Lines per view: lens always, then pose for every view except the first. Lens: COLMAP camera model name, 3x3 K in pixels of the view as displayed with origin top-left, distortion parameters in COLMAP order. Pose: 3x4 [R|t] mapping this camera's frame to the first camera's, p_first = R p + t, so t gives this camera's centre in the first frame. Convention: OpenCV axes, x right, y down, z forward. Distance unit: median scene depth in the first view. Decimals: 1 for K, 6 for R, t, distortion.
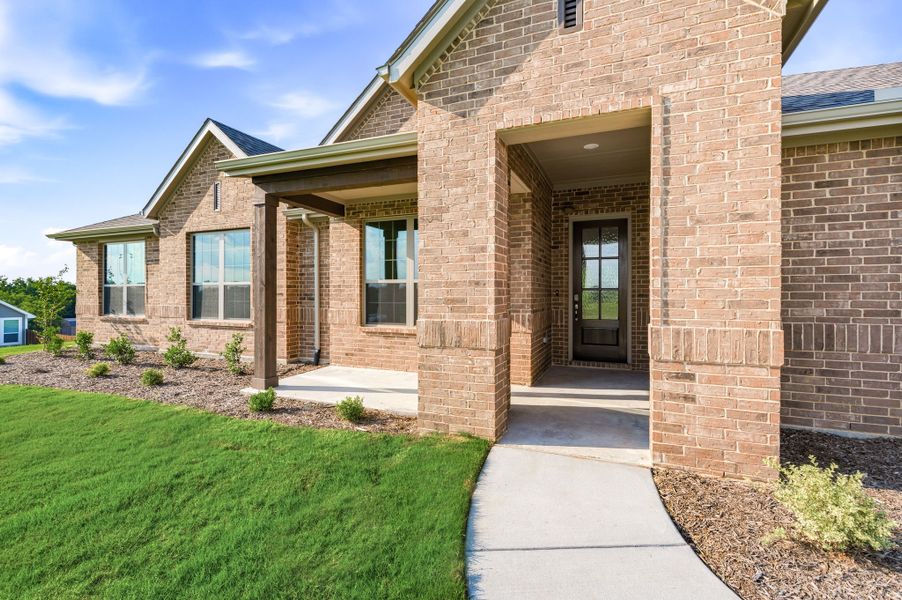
lens RADIAL K [[358.5, 0, 451.5], [0, 358.5, 301.5], [0, 0, 1]] dist [-0.002540, -0.000192]
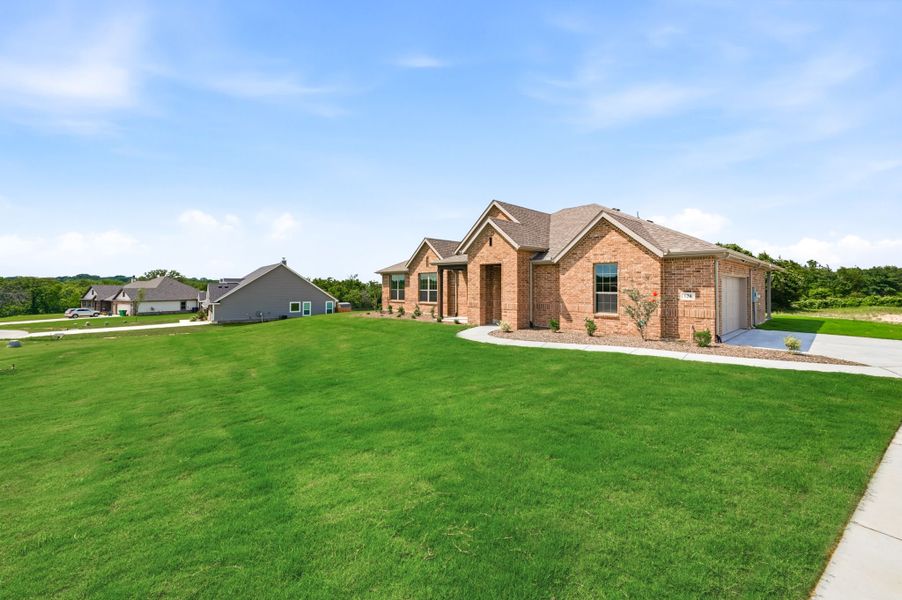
lens RADIAL K [[358.5, 0, 449.8], [0, 358.5, 295.5], [0, 0, 1]] dist [-0.002540, -0.000192]
pose [[0.892675, 0.005066, -0.450672, 0.990122], [0.000756, 0.999919, 0.012737, -0.049430], [0.450700, -0.011711, 0.892599, -1.813243]]
